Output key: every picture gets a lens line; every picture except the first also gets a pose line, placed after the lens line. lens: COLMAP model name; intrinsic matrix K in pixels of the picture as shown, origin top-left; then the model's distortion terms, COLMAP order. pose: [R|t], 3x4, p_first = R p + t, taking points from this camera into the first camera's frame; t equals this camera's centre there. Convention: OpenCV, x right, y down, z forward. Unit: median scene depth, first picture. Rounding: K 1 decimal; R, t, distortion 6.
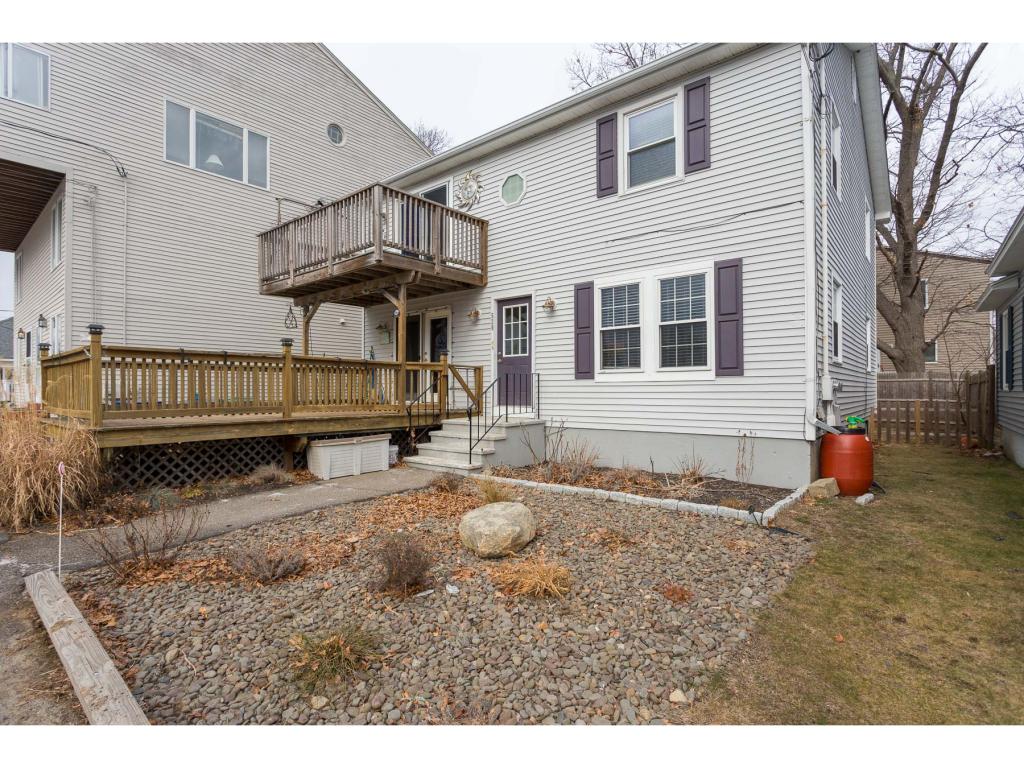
lens RADIAL K [[496.3, 0, 515.7], [0, 496.3, 389.1], [0, 0, 1]] dist [-0.010309, 0.001582]
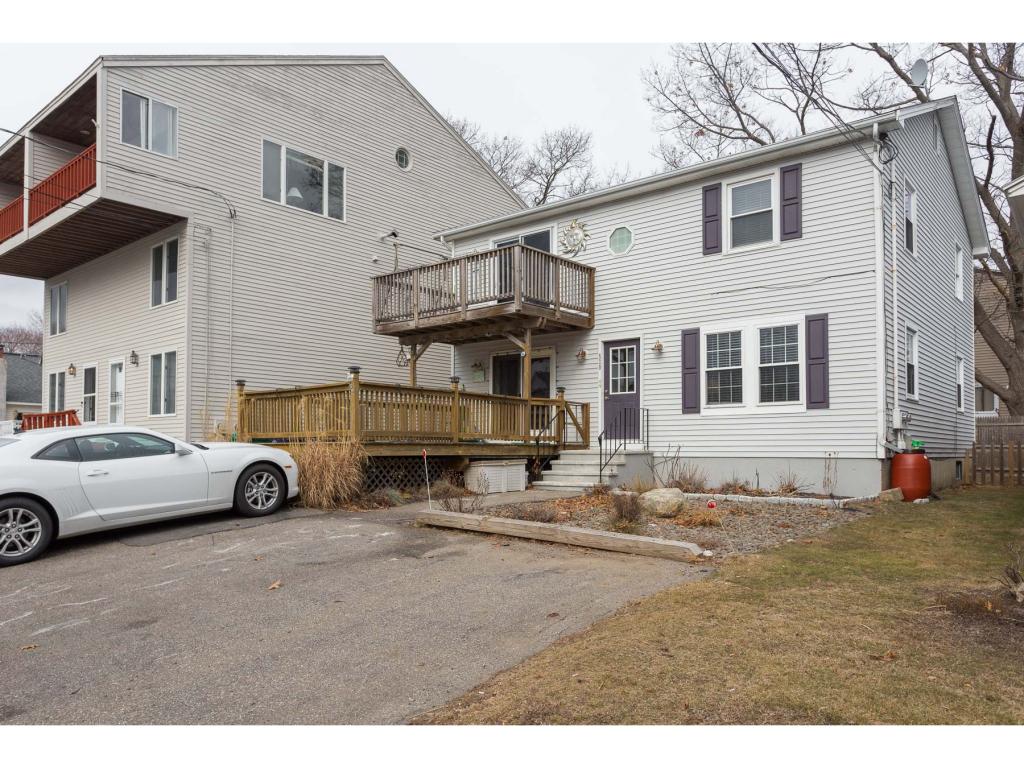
lens RADIAL K [[742.2, 0, 515.0], [0, 742.2, 441.5], [0, 0, 1]] dist [0.002909, -0.011784]
pose [[0.999938, 0.002958, 0.010695, -0.255799], [-0.002812, 0.999903, -0.013675, 0.062071], [-0.010734, 0.013644, 0.999849, -0.628233]]
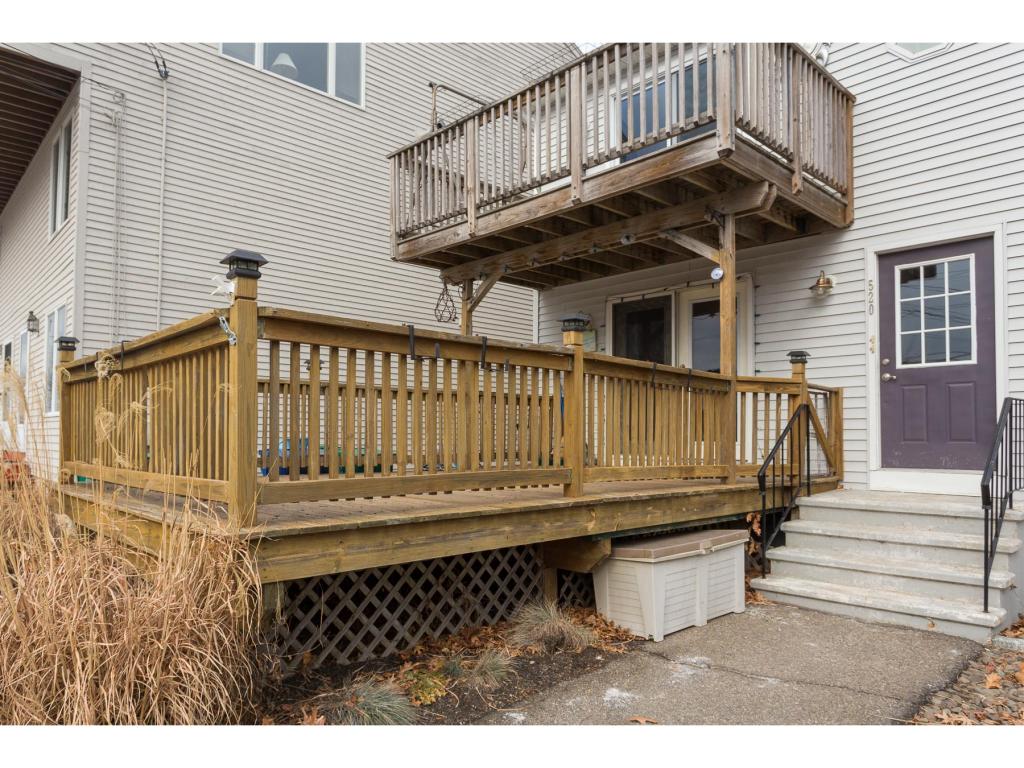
lens RADIAL K [[655.9, 0, 461.0], [0, 655.9, 419.8], [0, 0, 1]] dist [-0.018666, 0.006281]
pose [[0.989374, 0.003894, -0.145341, -0.365270], [-0.007544, 0.999670, -0.024573, 0.004609], [0.145198, 0.025408, 0.989076, 0.316122]]
